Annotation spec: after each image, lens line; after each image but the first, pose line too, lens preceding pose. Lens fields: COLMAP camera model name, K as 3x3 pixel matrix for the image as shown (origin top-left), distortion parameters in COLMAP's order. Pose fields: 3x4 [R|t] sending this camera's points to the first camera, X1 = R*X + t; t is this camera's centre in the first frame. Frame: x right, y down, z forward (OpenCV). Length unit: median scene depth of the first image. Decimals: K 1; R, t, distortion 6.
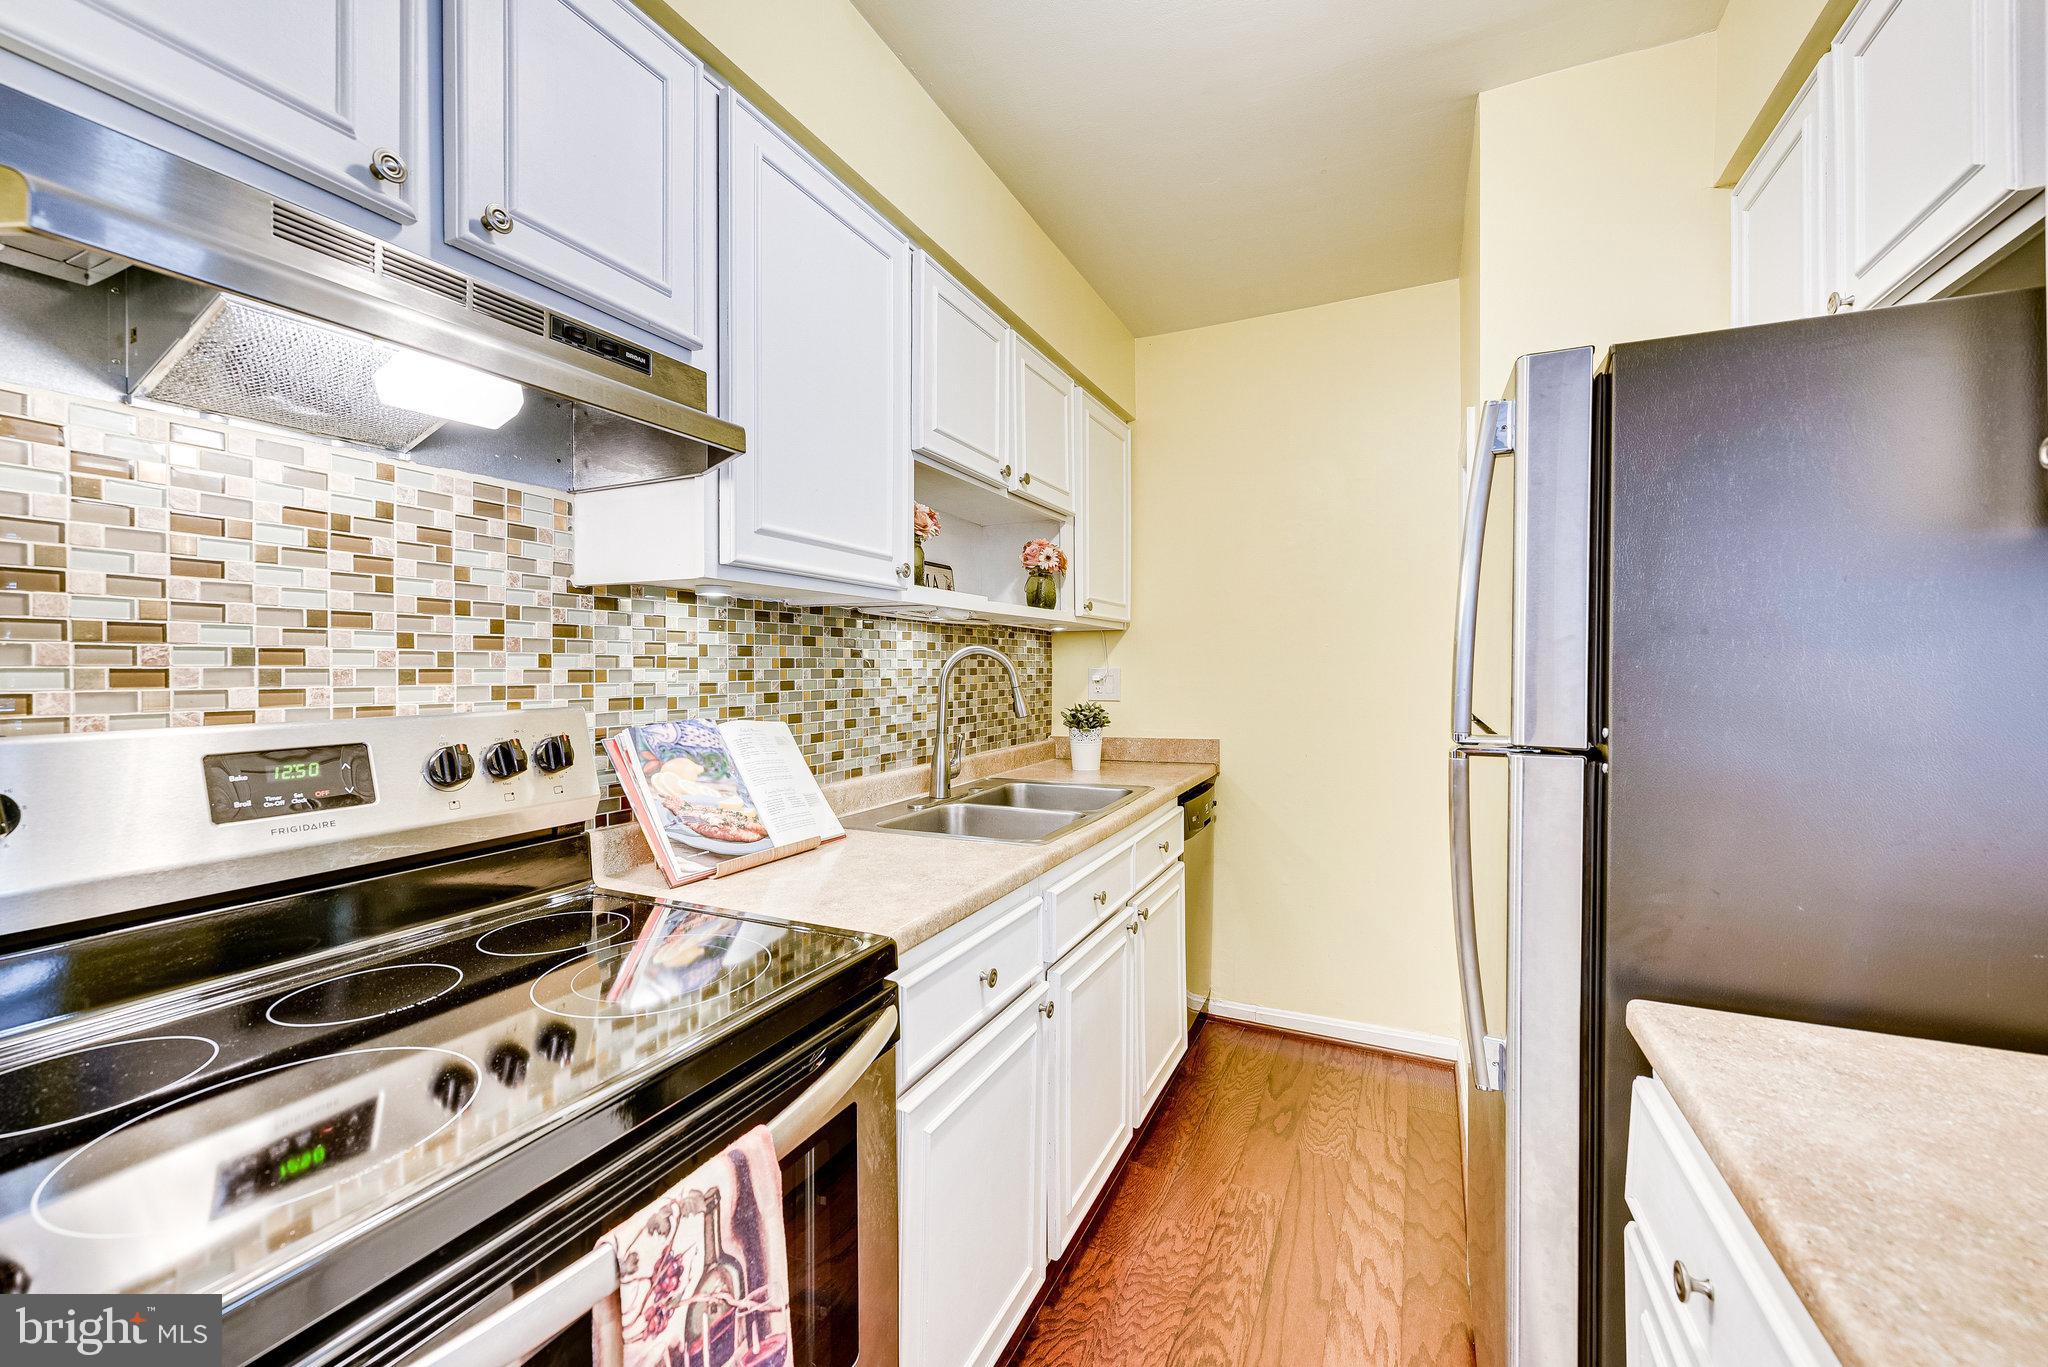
lens RADIAL K [[807.2, 0, 1017.8], [0, 807.2, 672.0], [0, 0, 1]] dist [0.005790, -0.003428]
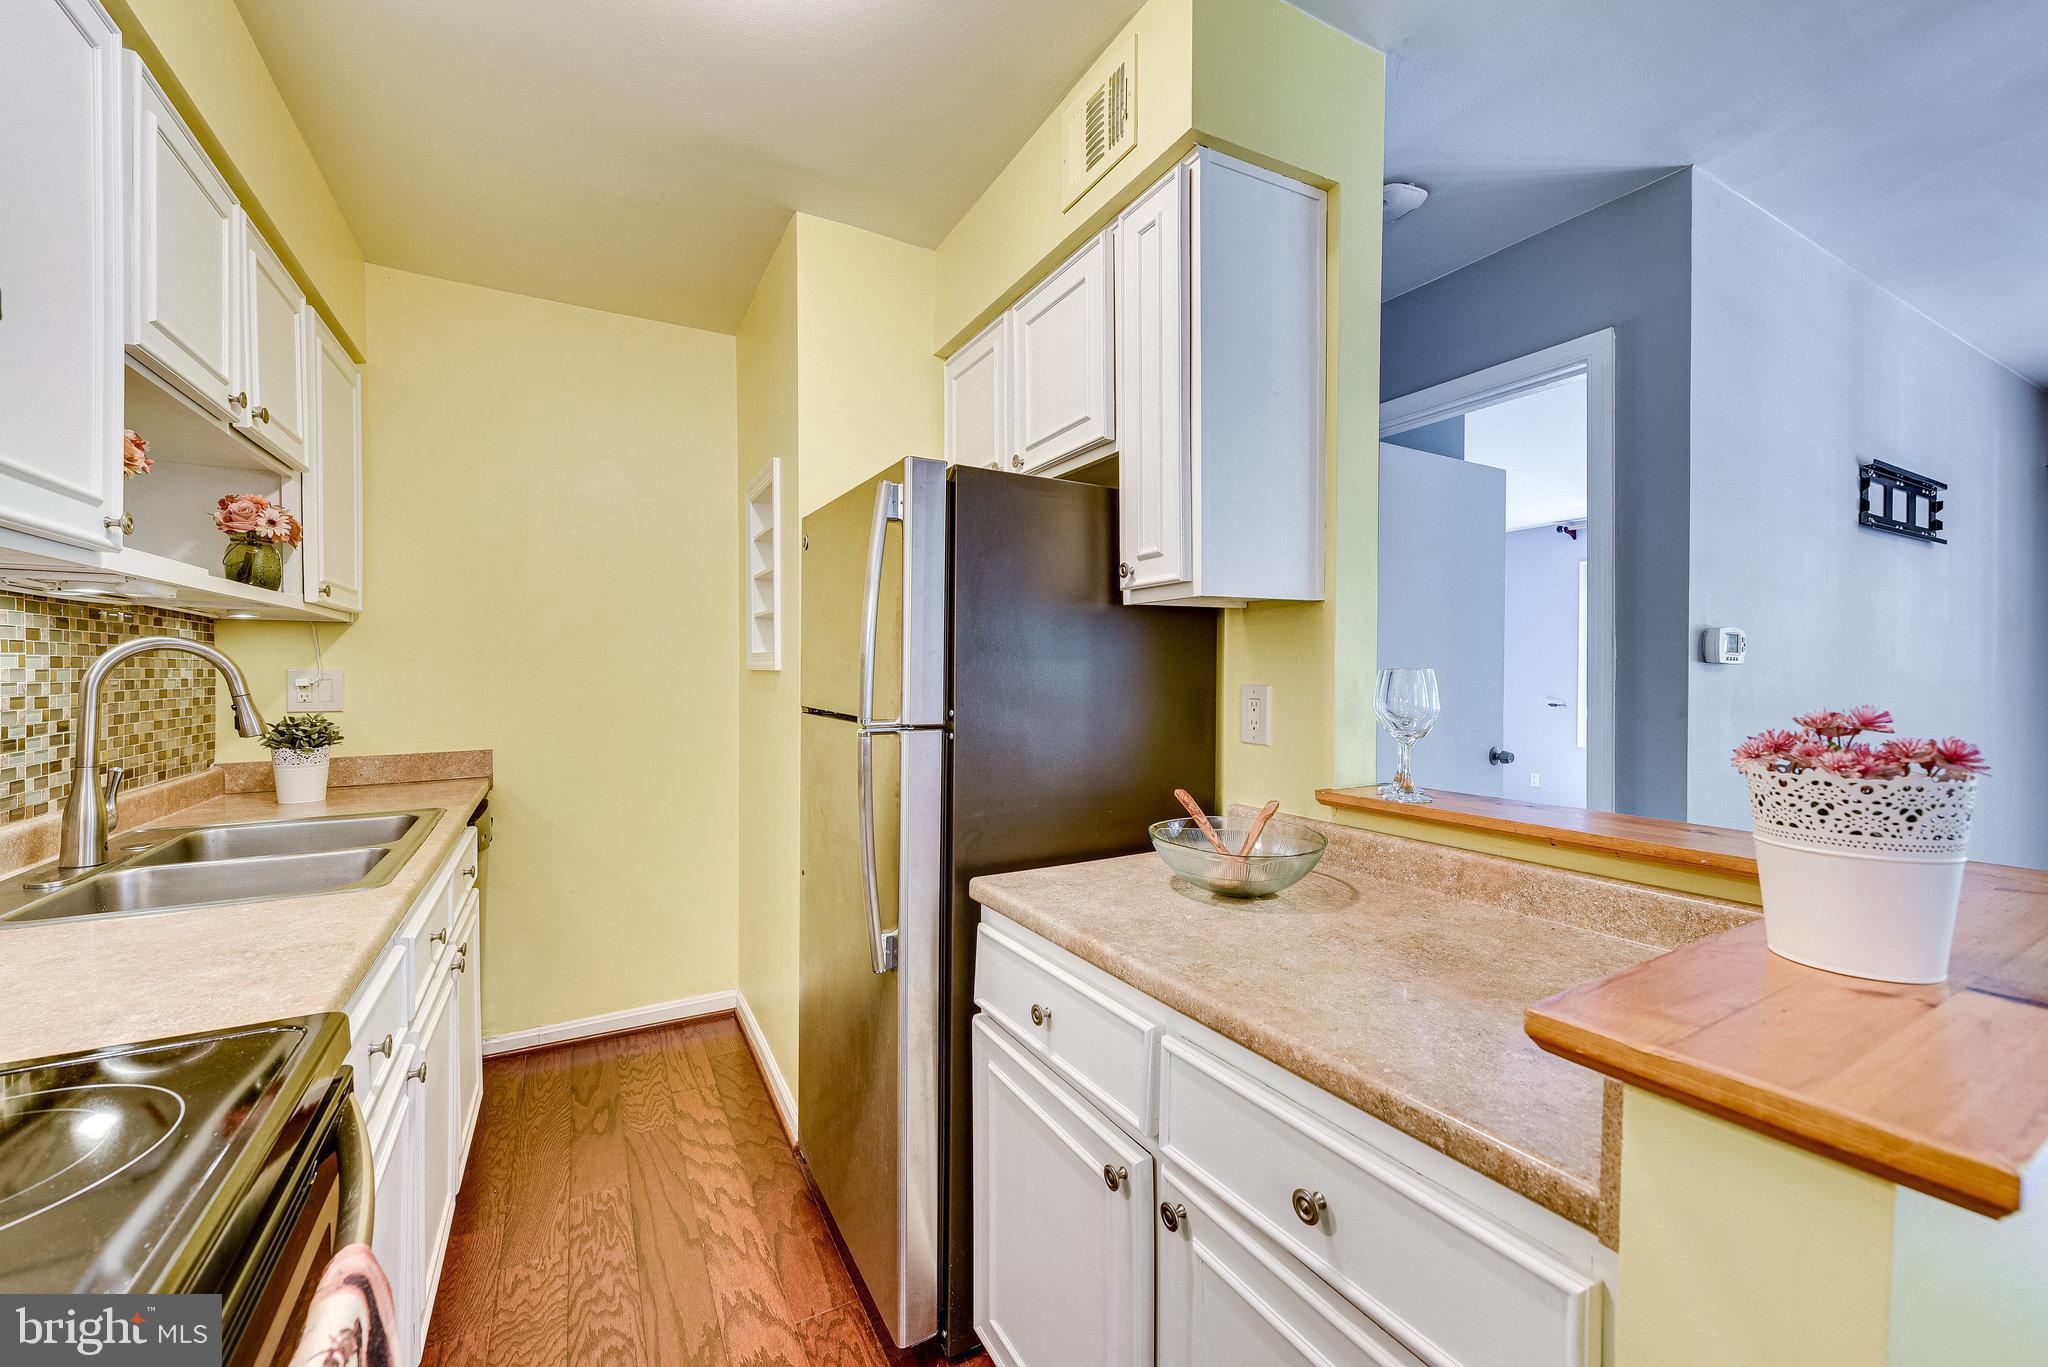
lens RADIAL K [[807.2, 0, 1009.7], [0, 807.2, 684.0], [0, 0, 1]] dist [0.005790, -0.003428]
pose [[0.579116, -0.008732, 0.815199, -0.241282], [0.000102, 0.999943, 0.010638, 0.001024], [-0.815245, -0.006078, 0.579084, 0.006405]]
